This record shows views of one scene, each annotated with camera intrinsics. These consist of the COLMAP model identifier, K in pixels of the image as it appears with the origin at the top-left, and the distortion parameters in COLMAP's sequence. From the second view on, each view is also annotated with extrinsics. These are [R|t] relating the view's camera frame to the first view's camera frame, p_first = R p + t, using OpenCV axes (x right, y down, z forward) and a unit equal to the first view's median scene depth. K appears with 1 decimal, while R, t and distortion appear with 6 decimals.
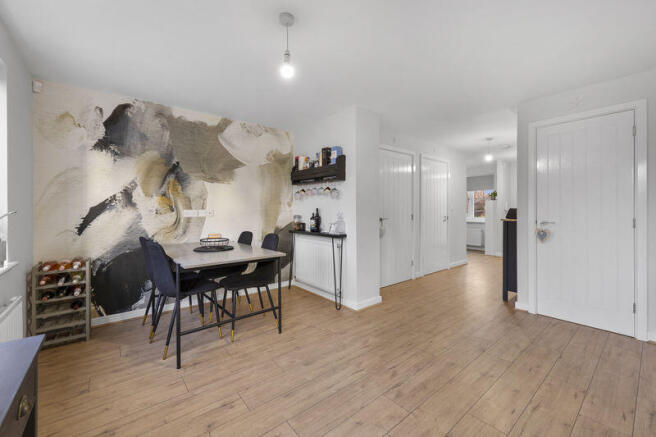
lens RADIAL K [[276.3, 0, 336.8], [0, 276.3, 210.9], [0, 0, 1]] dist [0.003242, 0.000314]
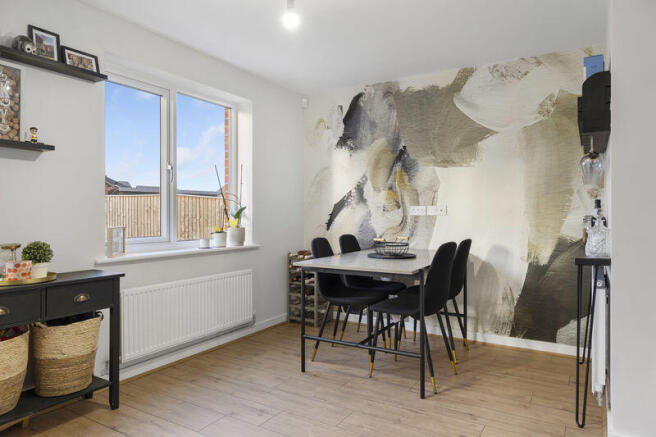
lens RADIAL K [[439.8, 0, 327.5], [0, 439.8, 215.3], [0, 0, 1]] dist [0.011681, 0.000059]
pose [[0.293337, 0.002227, -0.956006, 0.589611], [-0.009800, 0.999952, -0.000678, 0.026487], [0.955959, 0.009568, 0.293345, 0.428079]]
